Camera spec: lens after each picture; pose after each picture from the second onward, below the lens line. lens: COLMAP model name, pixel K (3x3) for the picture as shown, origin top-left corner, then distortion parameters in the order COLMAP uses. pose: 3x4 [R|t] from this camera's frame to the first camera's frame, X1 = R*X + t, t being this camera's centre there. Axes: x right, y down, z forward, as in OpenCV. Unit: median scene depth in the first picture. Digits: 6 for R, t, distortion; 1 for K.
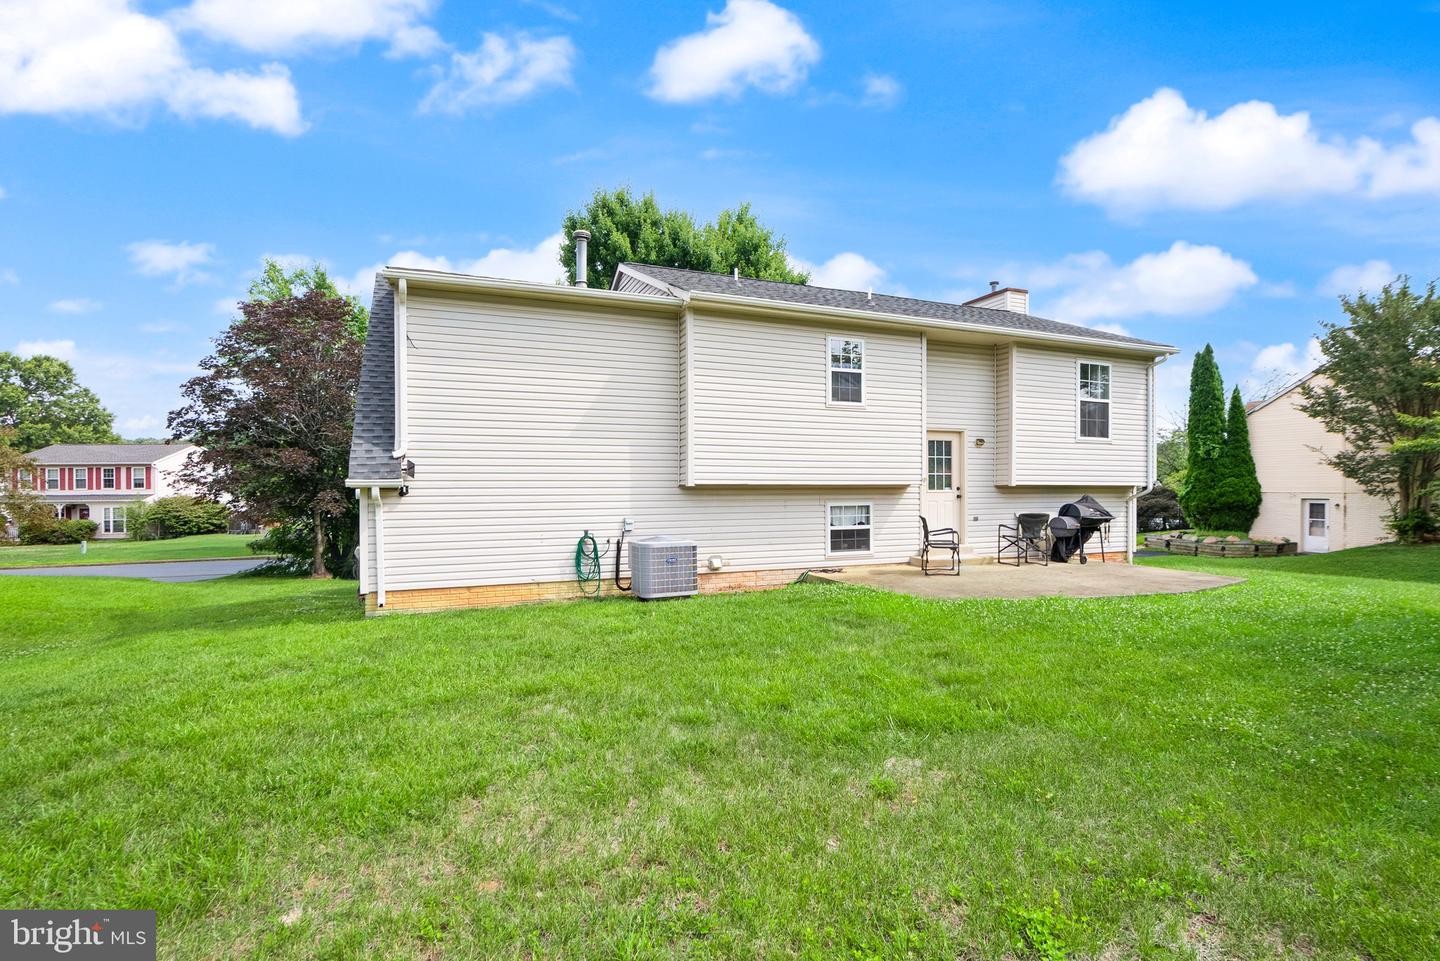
lens RADIAL K [[682.2, 0, 720.0], [0, 682.2, 480.5], [0, 0, 1]] dist [-0.000223, 0.000130]
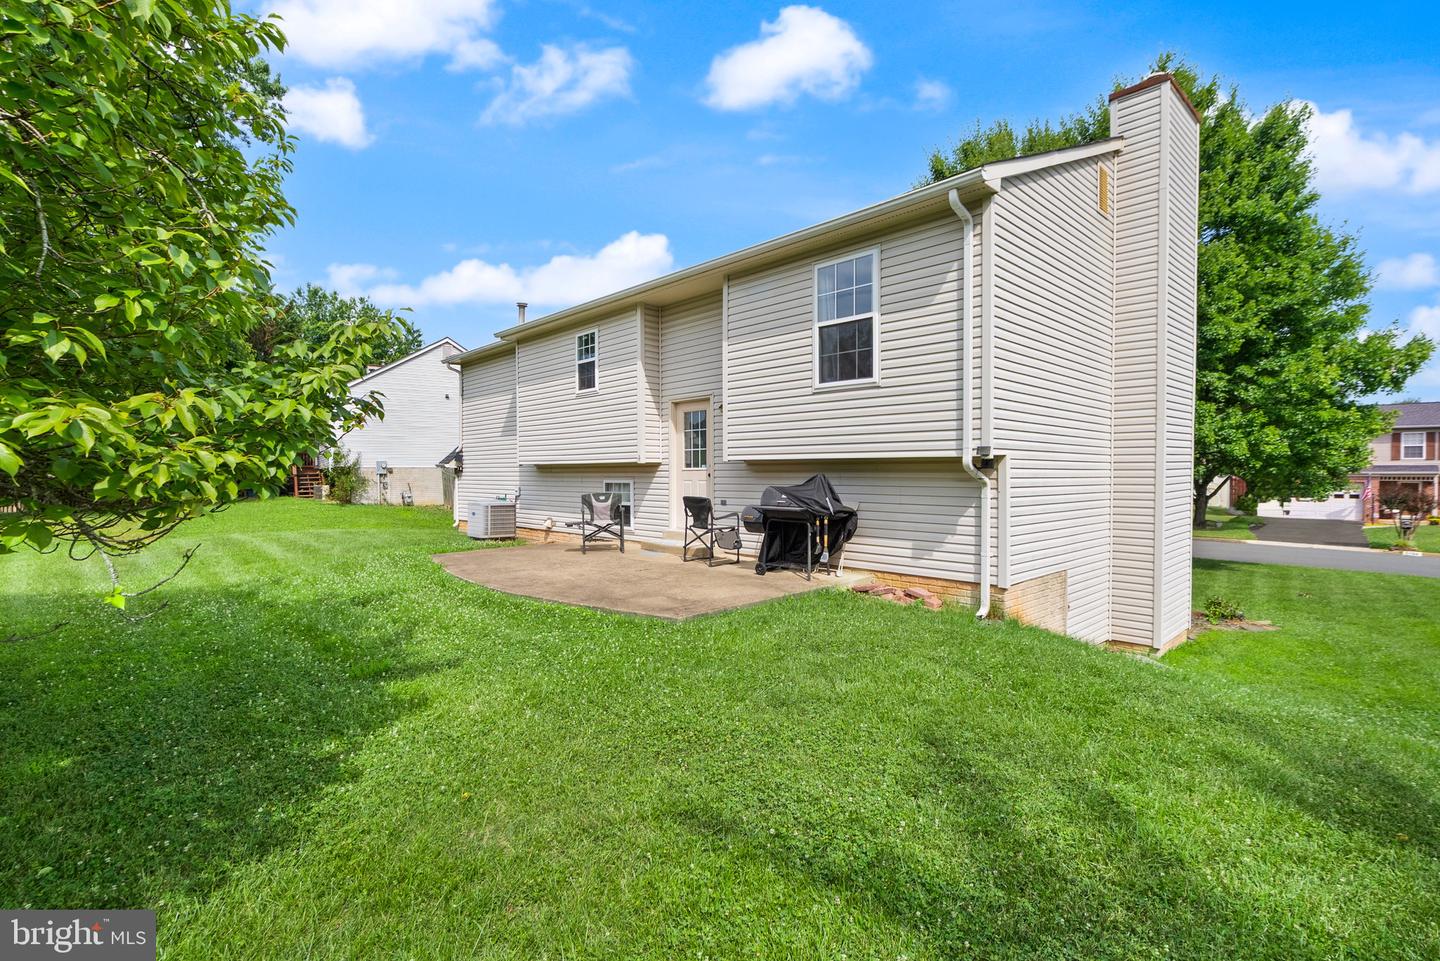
lens RADIAL K [[676.5, 0, 701.4], [0, 676.5, 478.5], [0, 0, 1]] dist [-0.000155, 0.000523]
pose [[0.338618, 0.006187, -0.940903, 1.183455], [0.009959, 0.999899, 0.010159, 0.019417], [0.940871, -0.012811, 0.338522, 0.735459]]
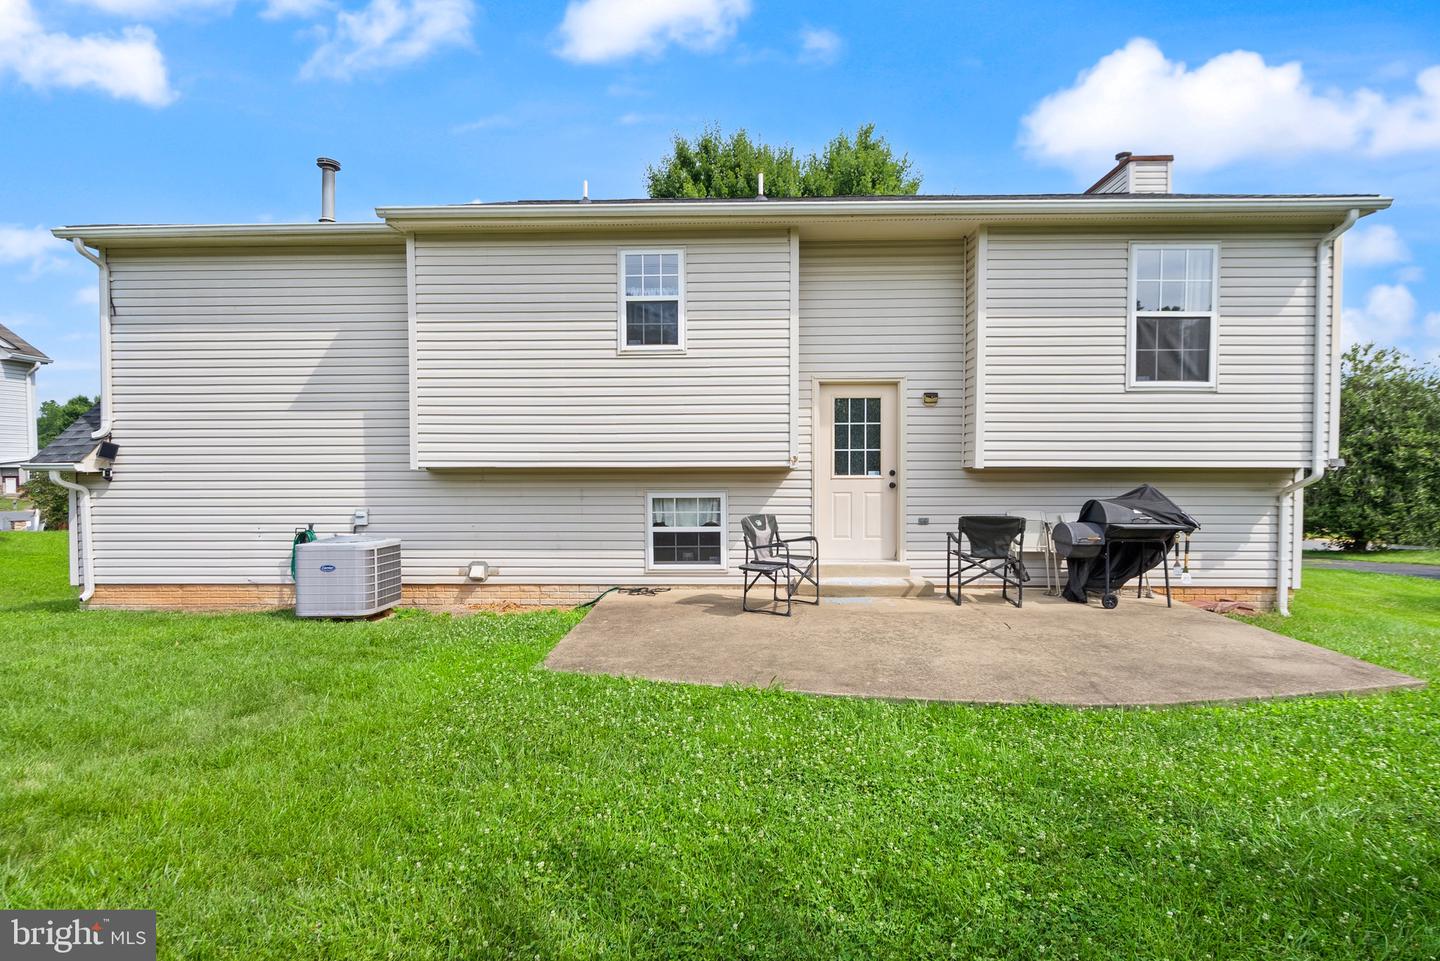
lens RADIAL K [[682.2, 0, 720.0], [0, 682.2, 480.5], [0, 0, 1]] dist [-0.000223, 0.000130]
pose [[0.913021, 0.005391, -0.407876, 0.481939], [0.004690, 0.999708, 0.023713, 0.003217], [0.407885, -0.023563, 0.912729, 0.372508]]
